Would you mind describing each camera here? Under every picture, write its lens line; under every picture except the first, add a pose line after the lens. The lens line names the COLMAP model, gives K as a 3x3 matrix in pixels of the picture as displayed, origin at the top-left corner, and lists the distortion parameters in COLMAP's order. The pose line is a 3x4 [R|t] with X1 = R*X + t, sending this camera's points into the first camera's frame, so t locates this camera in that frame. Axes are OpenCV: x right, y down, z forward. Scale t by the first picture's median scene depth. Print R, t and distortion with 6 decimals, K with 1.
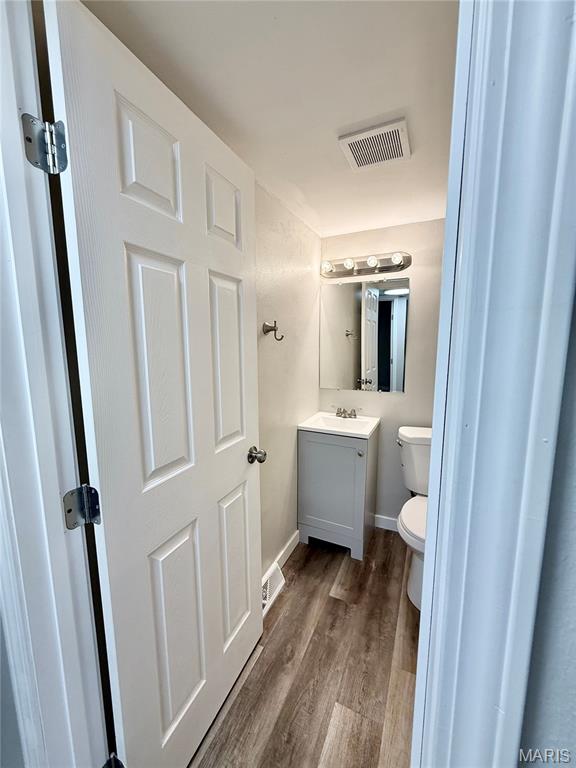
lens RADIAL K [[304.6, 0, 288.0], [0, 304.6, 384.0], [0, 0, 1]] dist [-0.000022, -0.000324]
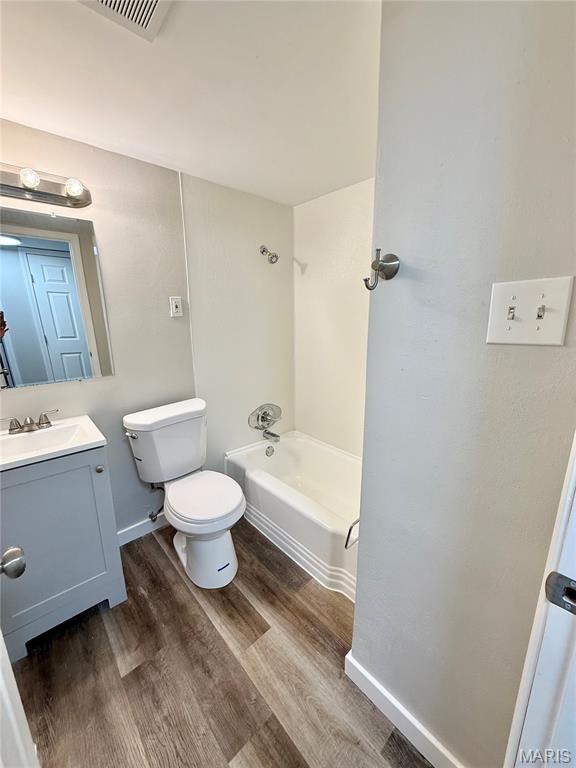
lens RADIAL K [[304.6, 0, 288.0], [0, 304.6, 384.0], [0, 0, 1]] dist [-0.000022, -0.000324]
pose [[0.380808, -0.206808, 0.901230, -0.194055], [0.136881, 0.976537, 0.166251, -0.020515], [-0.914466, 0.060052, 0.400182, 0.316526]]
